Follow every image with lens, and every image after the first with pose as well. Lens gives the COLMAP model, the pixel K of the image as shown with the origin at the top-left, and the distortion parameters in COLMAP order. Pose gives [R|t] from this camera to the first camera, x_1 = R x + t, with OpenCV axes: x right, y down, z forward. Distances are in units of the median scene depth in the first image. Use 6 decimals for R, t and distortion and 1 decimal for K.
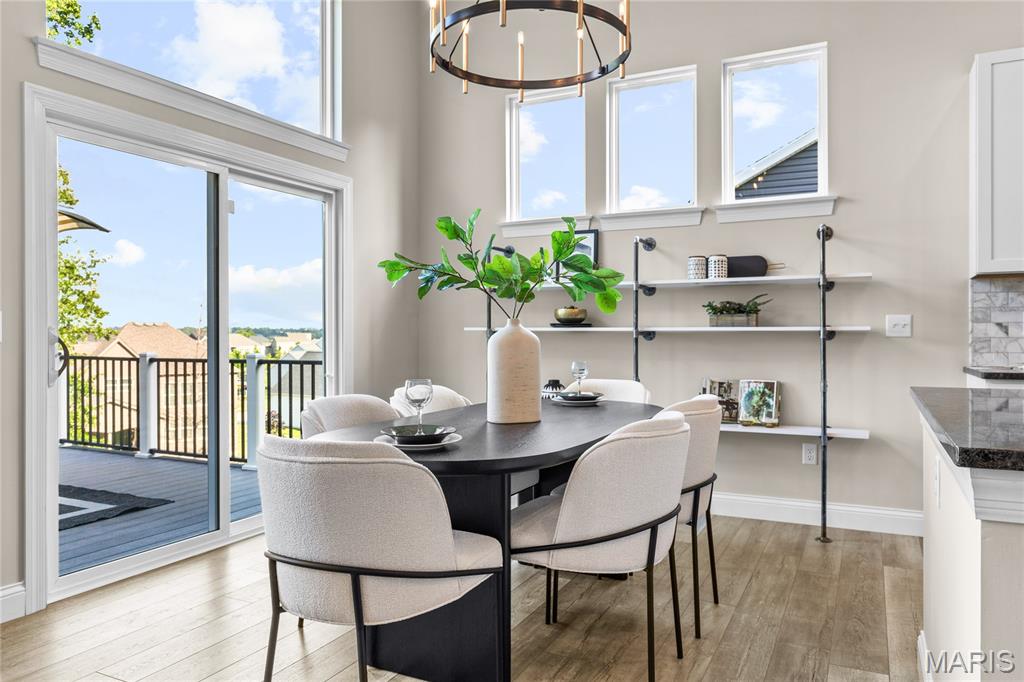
lens RADIAL K [[692.2, 0, 512.6], [0, 692.2, 336.4], [0, 0, 1]] dist [0.000072, -0.008937]
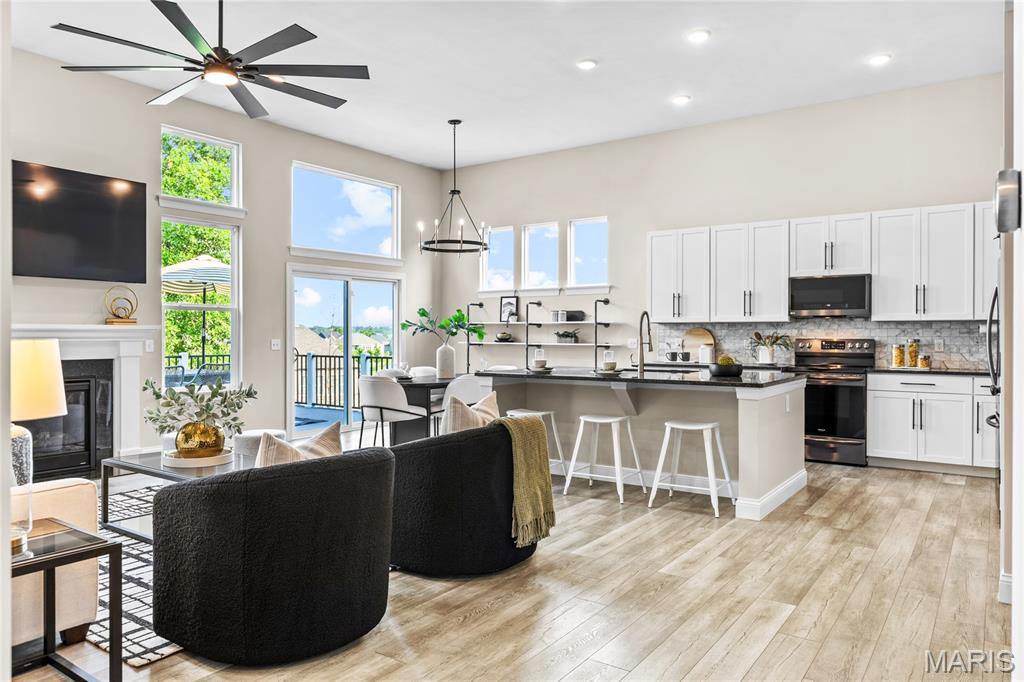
lens RADIAL K [[692.2, 0, 518.0], [0, 692.2, 338.8], [0, 0, 1]] dist [0.000072, -0.008937]
pose [[0.988113, 0.003351, -0.153692, 0.483502], [-0.002516, 0.999981, 0.005625, -0.038211], [0.153708, -0.005171, 0.988103, -1.175054]]
